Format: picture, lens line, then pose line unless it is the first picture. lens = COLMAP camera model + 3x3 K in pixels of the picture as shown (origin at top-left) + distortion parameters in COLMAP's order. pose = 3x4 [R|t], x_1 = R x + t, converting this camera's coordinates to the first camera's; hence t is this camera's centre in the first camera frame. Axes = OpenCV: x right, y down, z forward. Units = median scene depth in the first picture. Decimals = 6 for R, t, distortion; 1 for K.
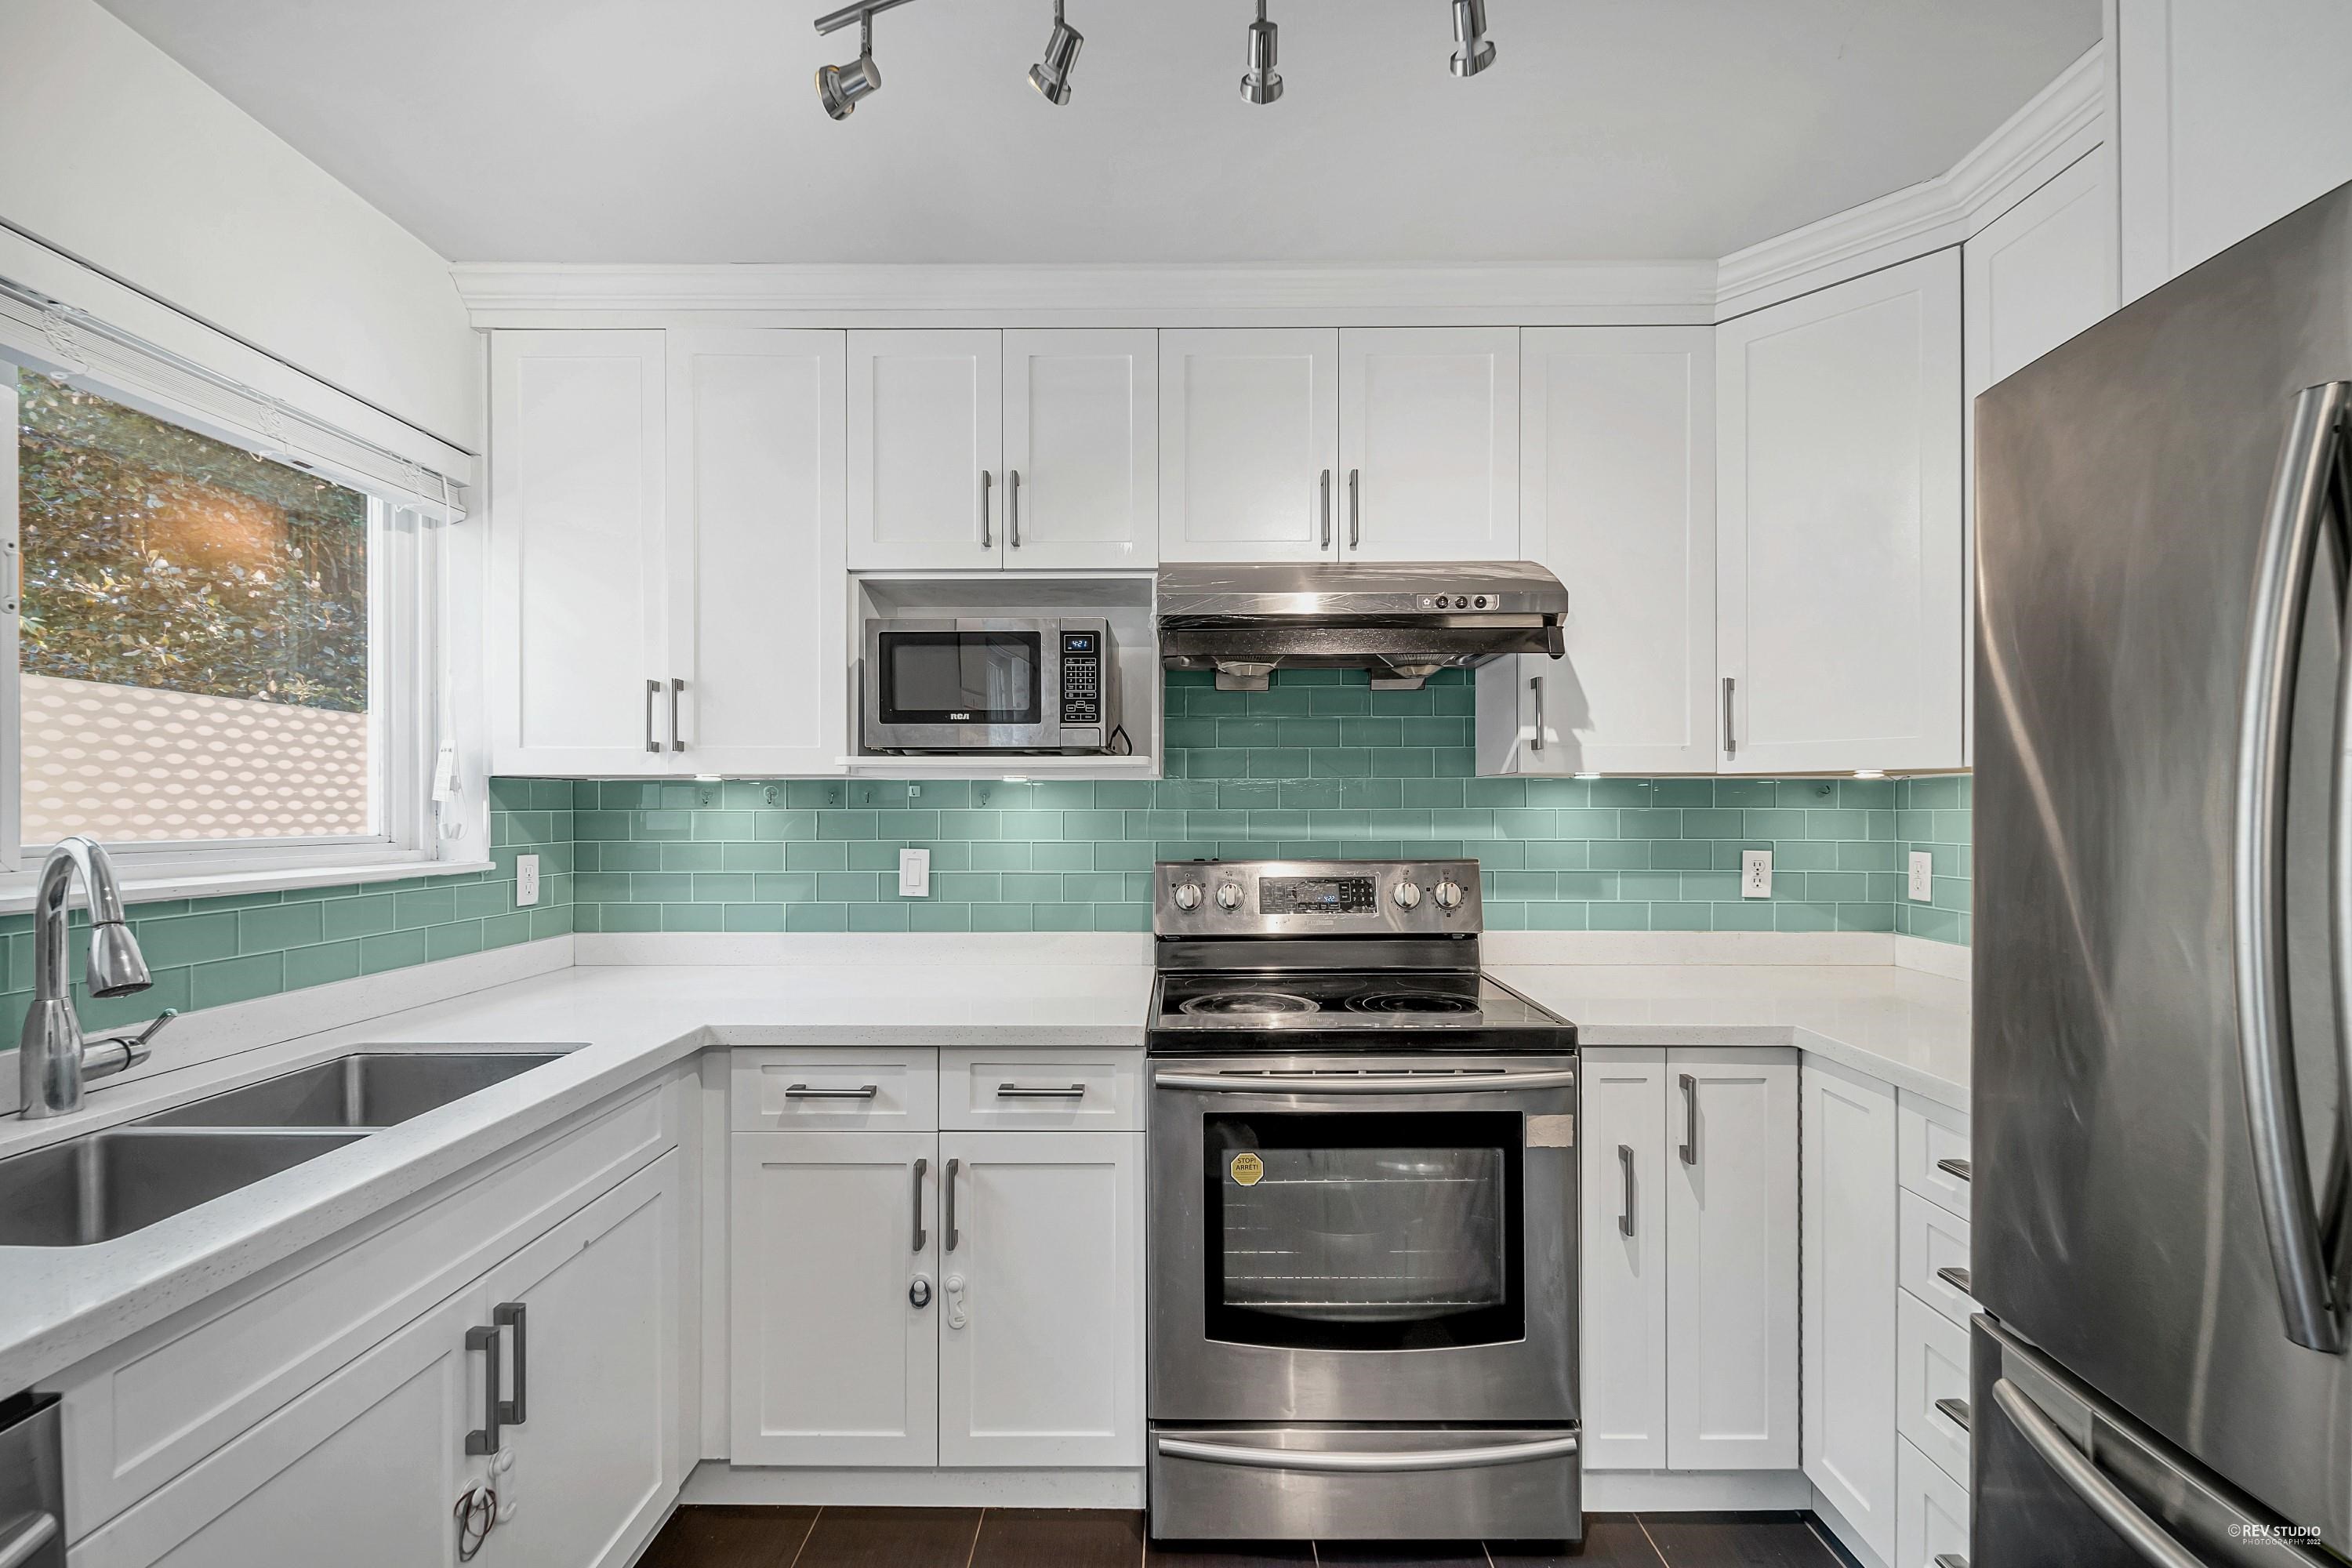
lens RADIAL K [[982.1, 0, 1181.7], [0, 982.1, 812.7], [0, 0, 1]] dist [0.004055, -0.001839]
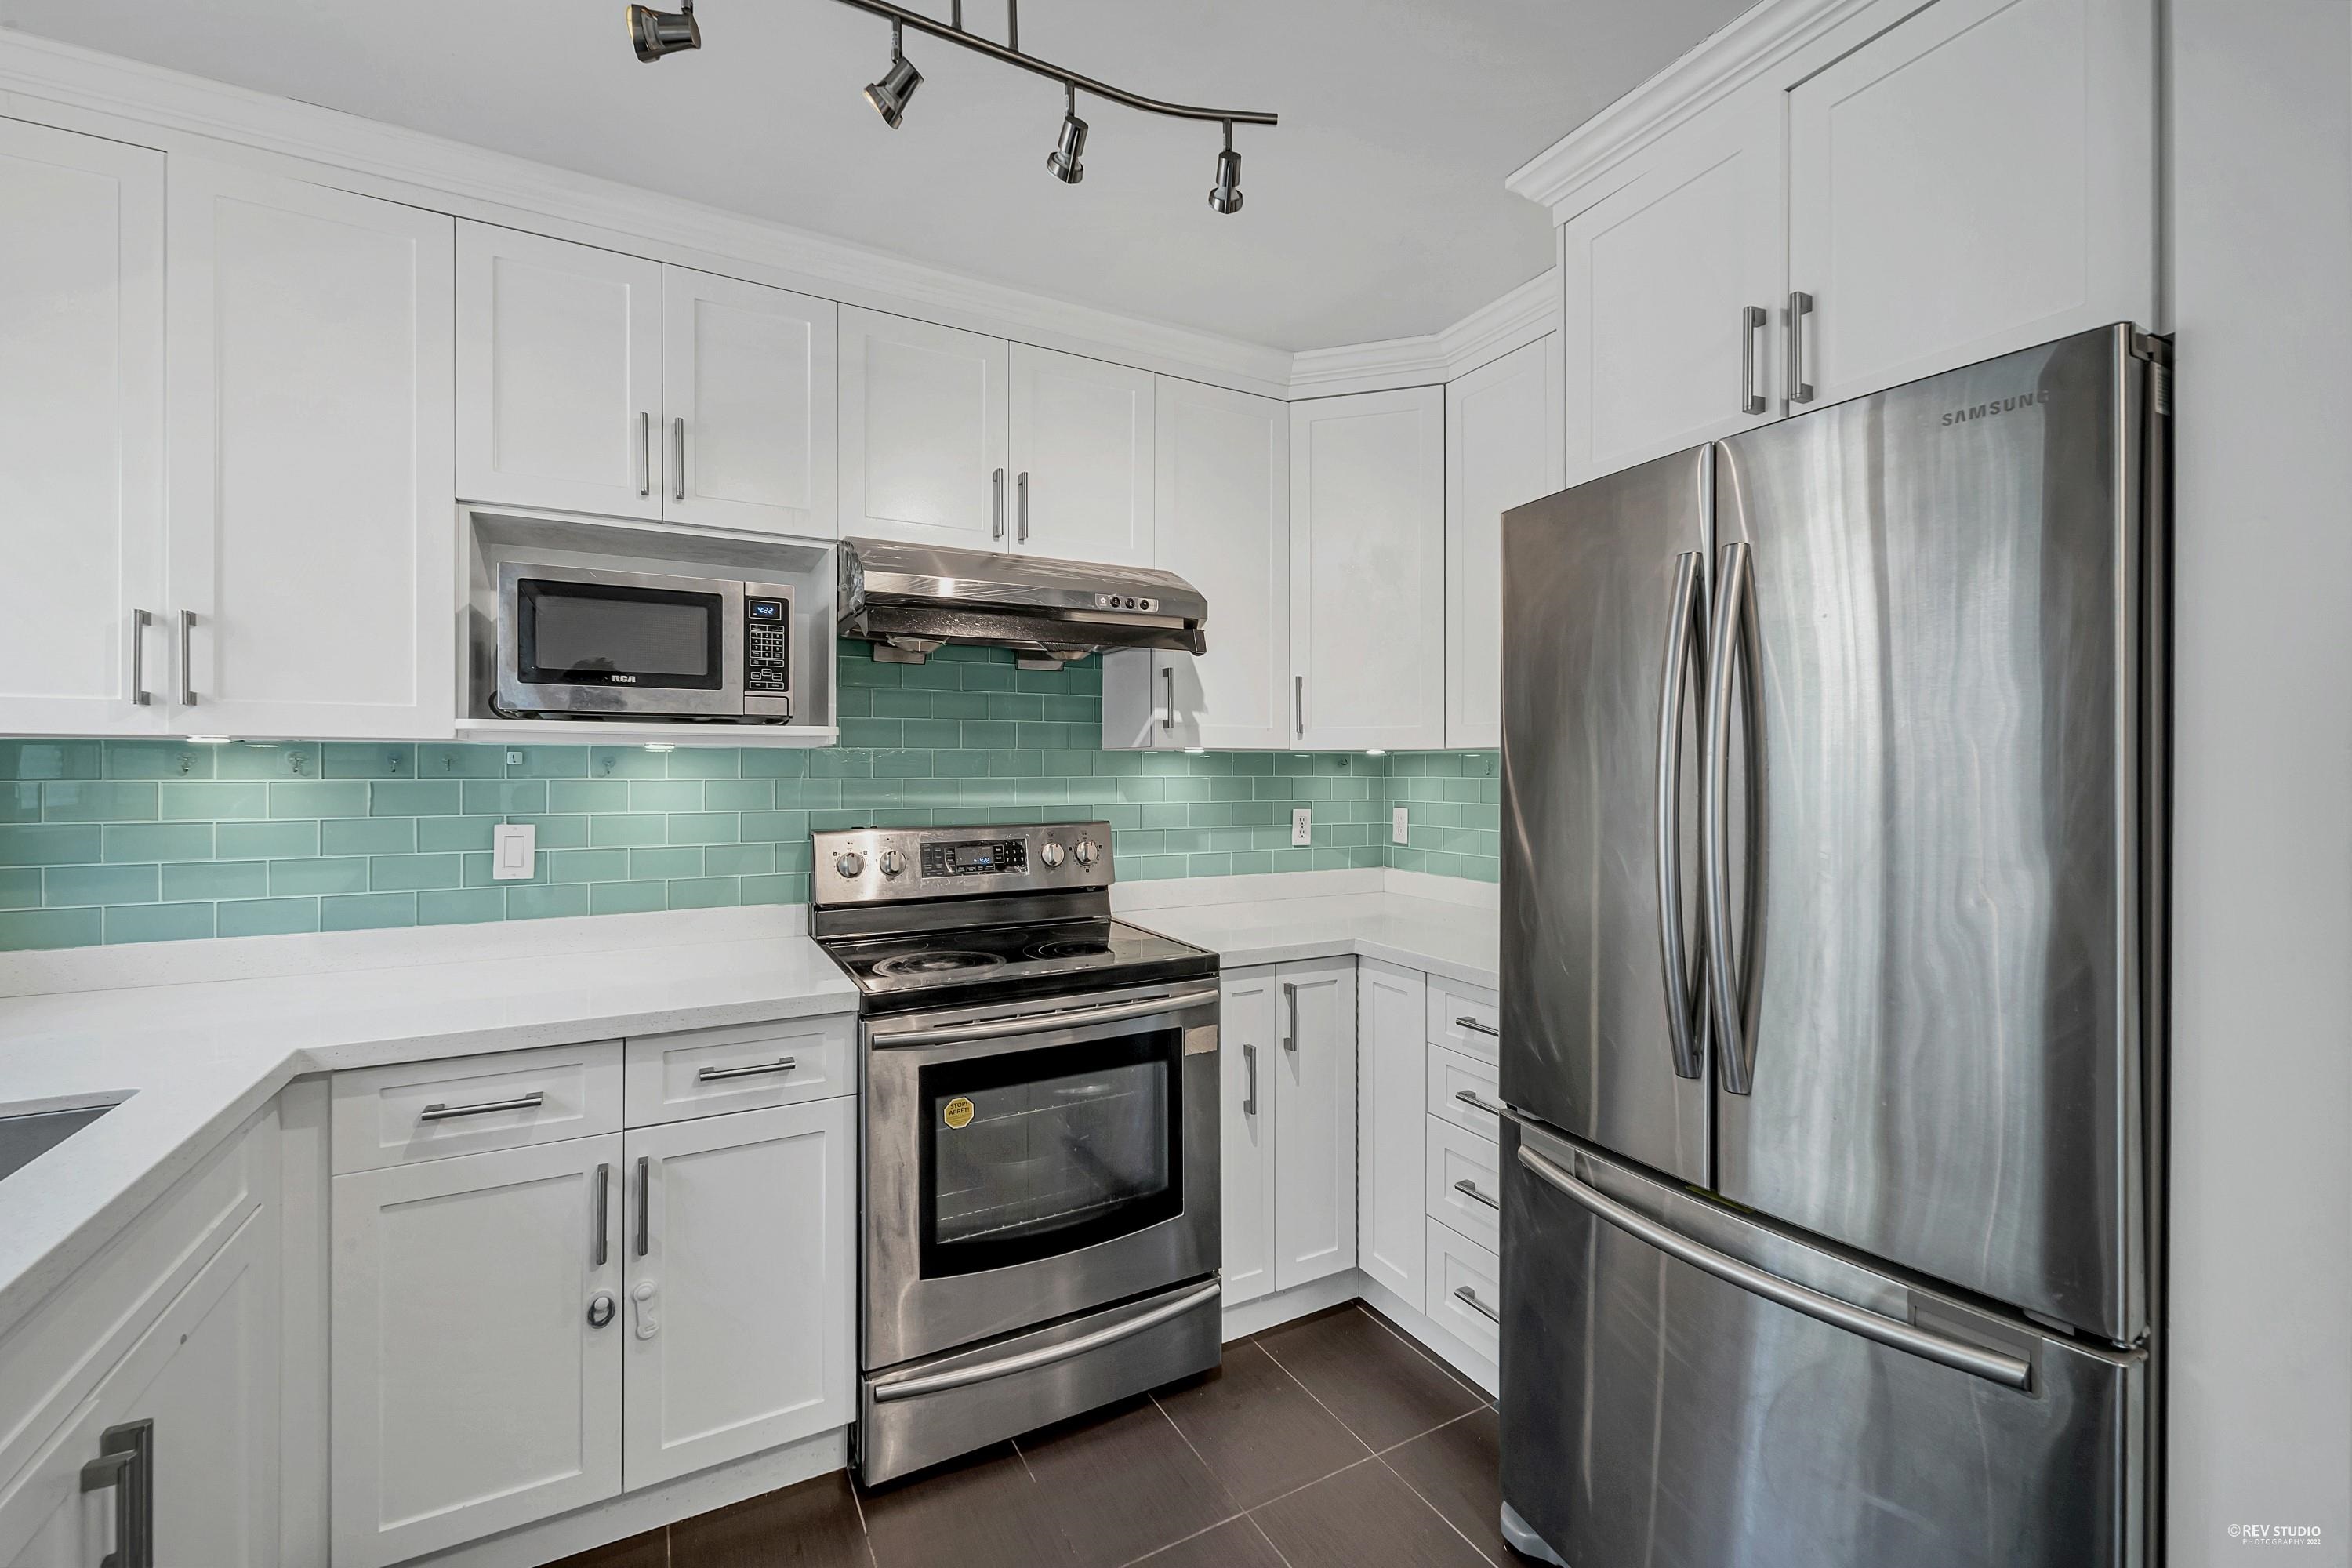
lens RADIAL K [[982.1, 0, 1172.7], [0, 982.1, 774.5], [0, 0, 1]] dist [0.004055, -0.001839]
pose [[0.873057, -0.000623, 0.487618, -0.227448], [0.000624, 1.000000, 0.000160, -0.008340], [-0.487618, 0.000165, 0.873057, -0.051348]]
